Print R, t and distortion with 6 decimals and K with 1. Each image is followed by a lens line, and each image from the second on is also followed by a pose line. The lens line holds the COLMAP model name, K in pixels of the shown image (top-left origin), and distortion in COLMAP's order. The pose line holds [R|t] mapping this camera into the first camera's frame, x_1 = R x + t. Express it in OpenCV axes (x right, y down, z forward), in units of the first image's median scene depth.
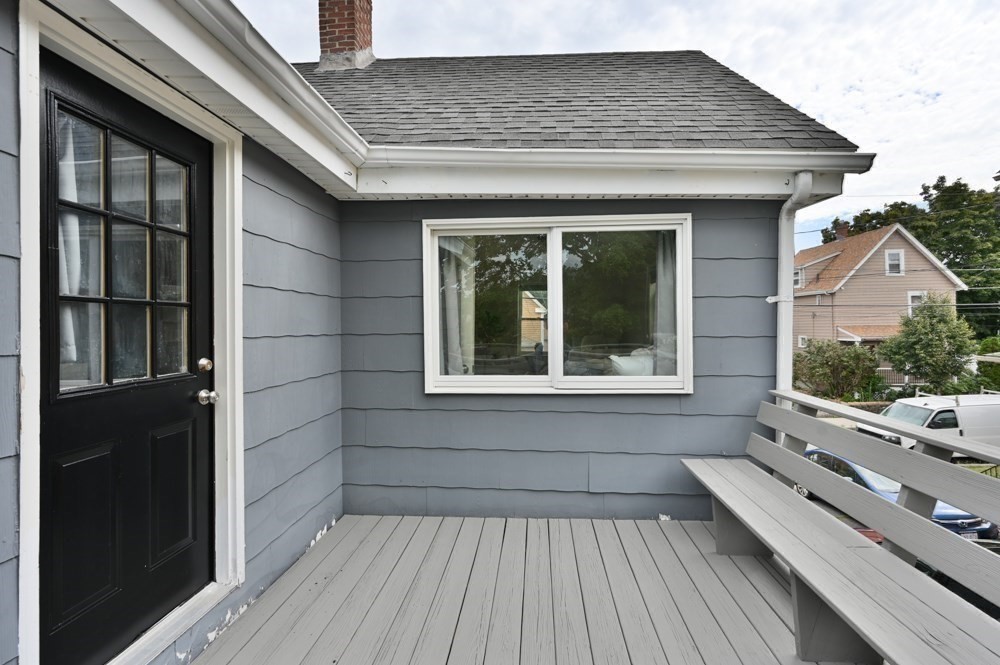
lens RADIAL K [[444.7, 0, 497.4], [0, 444.7, 322.1], [0, 0, 1]] dist [-0.000027, -0.000466]
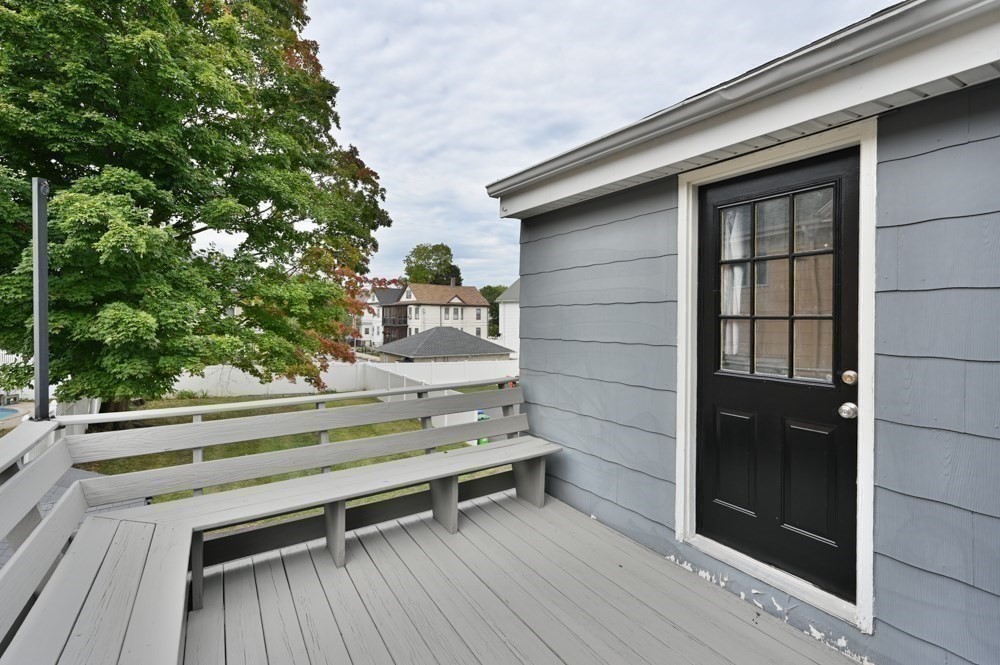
lens RADIAL K [[444.7, 0, 497.4], [0, 444.7, 322.1], [0, 0, 1]] dist [-0.000027, -0.000466]
pose [[-0.790964, 0.010861, -0.611766, 0.572956], [0.005199, 0.999926, 0.011031, -0.043690], [0.611840, 0.005544, -0.790962, 1.336212]]
